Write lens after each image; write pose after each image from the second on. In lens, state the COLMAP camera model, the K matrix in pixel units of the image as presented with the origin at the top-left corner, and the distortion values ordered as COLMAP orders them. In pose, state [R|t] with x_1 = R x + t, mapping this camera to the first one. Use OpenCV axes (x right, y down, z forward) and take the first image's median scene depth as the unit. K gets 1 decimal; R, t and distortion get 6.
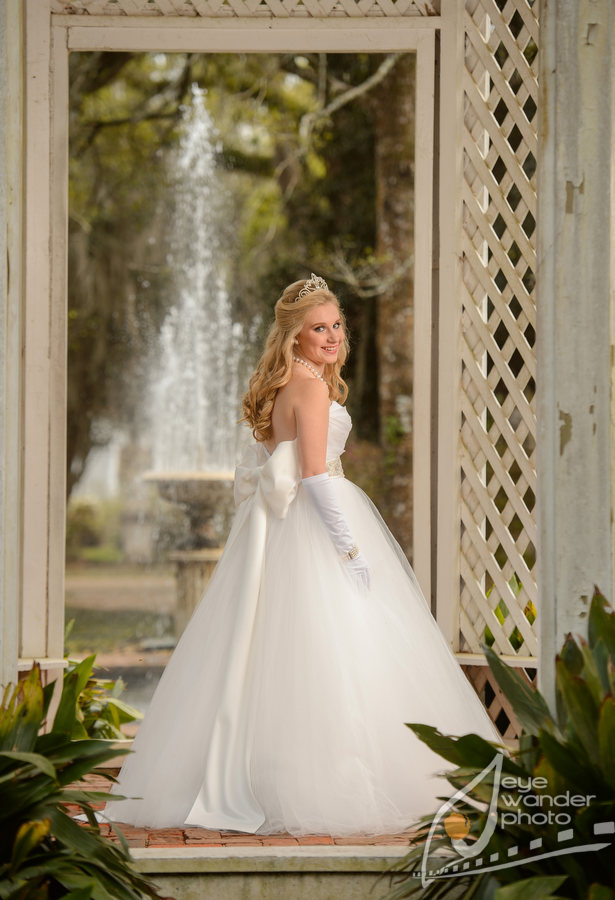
lens RADIAL K [[3343.4, 0, 314.7], [0, 3343.4, 474.2], [0, 0, 1]] dist [0.471974, 0.000000]
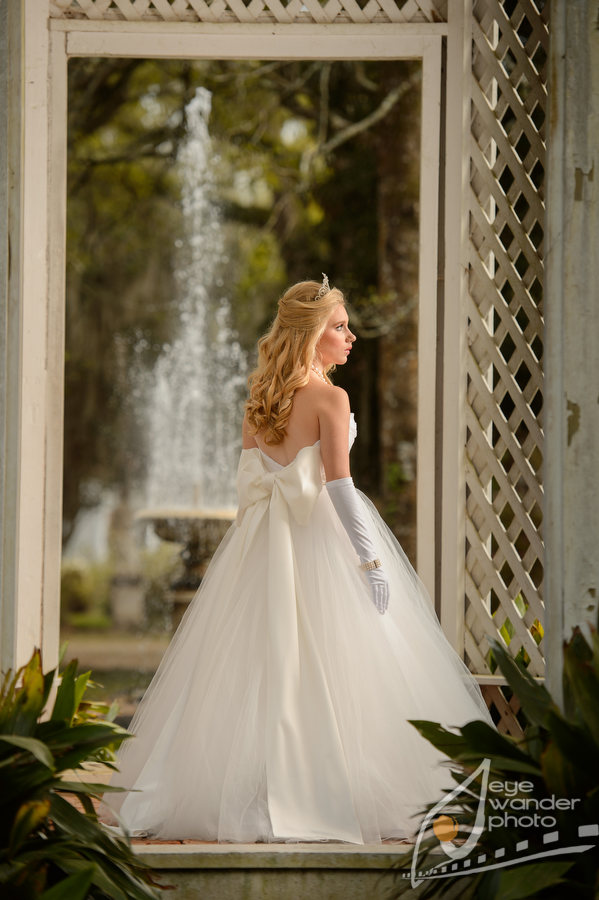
lens RADIAL K [[3478.1, 0, 301.7], [0, 3478.1, 448.2], [0, 0, 1]] dist [0.806225, 0.000000]
pose [[0.999985, 0.004514, -0.003094, -0.001255], [-0.004594, 0.999640, -0.026446, 0.015067], [0.002974, 0.026460, 0.999645, -0.018465]]
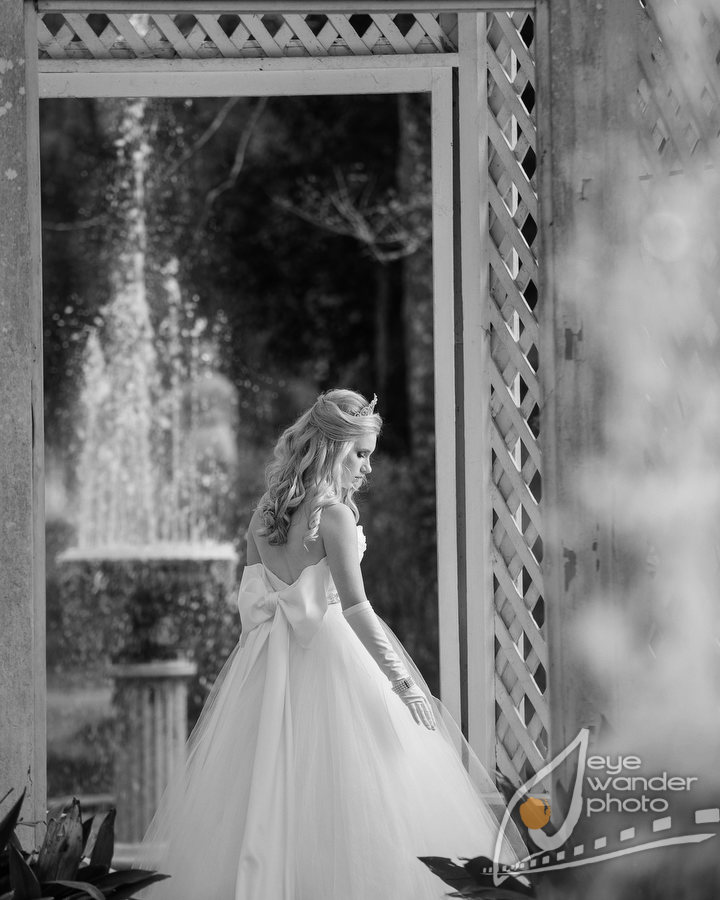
lens RADIAL K [[6656.1, 0, 359.8], [0, 6656.1, 447.5], [0, 0, 1]] dist [1.822280, 0.000000]
pose [[0.999737, -0.020620, 0.009998, -0.007099], [0.020660, 0.999779, -0.003910, -0.028990], [-0.009916, 0.004115, 0.999942, -0.716766]]
